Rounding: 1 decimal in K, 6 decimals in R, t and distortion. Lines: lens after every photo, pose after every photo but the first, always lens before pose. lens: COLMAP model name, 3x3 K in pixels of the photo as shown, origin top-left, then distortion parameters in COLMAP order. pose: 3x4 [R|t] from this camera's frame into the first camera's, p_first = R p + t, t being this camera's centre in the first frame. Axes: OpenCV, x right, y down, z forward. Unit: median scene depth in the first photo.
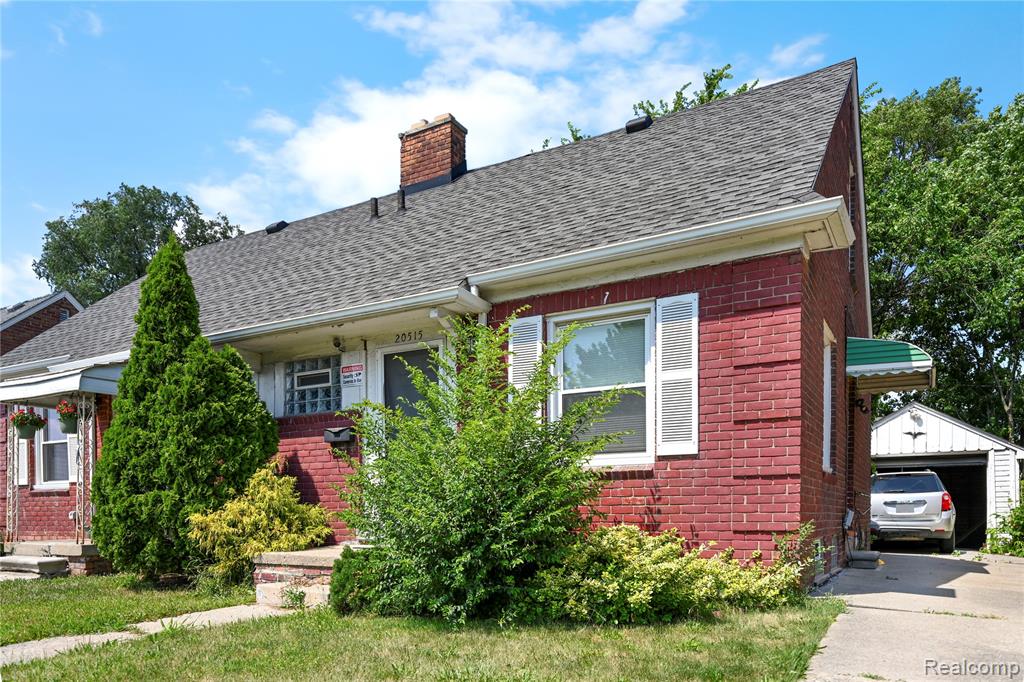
lens RADIAL K [[707.9, 0, 511.8], [0, 707.9, 349.0], [0, 0, 1]] dist [0.004759, -0.001312]
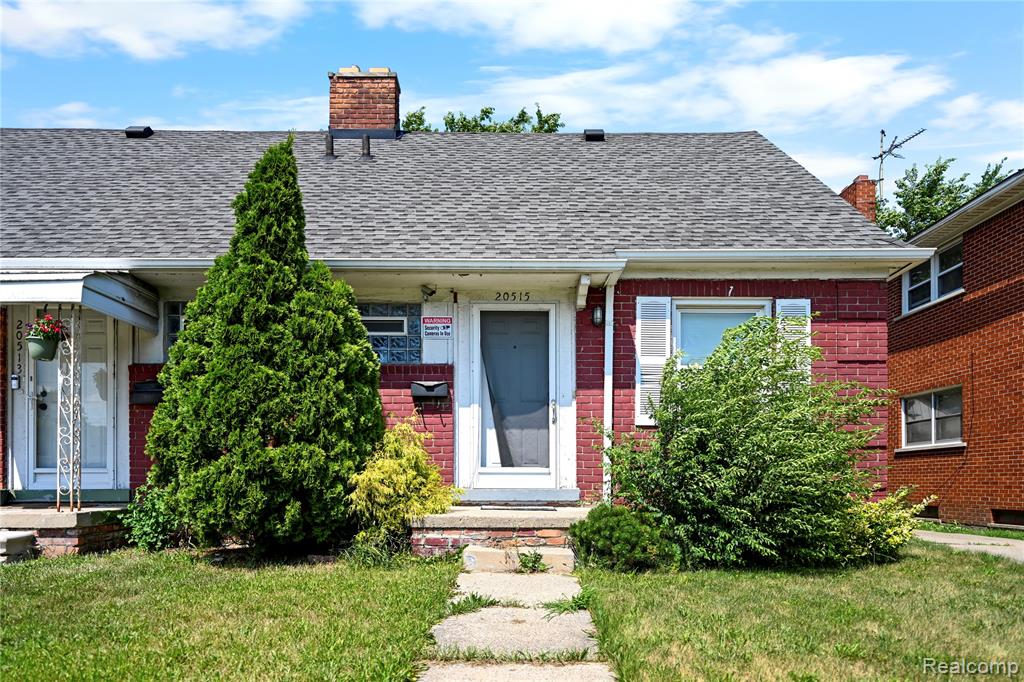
lens RADIAL K [[641.1, 0, 512.4], [0, 641.1, 332.2], [0, 0, 1]] dist [-0.001071, -0.000129]
pose [[0.858339, 0.113685, 0.500329, -0.553354], [-0.119894, 0.992588, -0.019852, 0.047366], [-0.498878, -0.042947, 0.865608, 0.199918]]
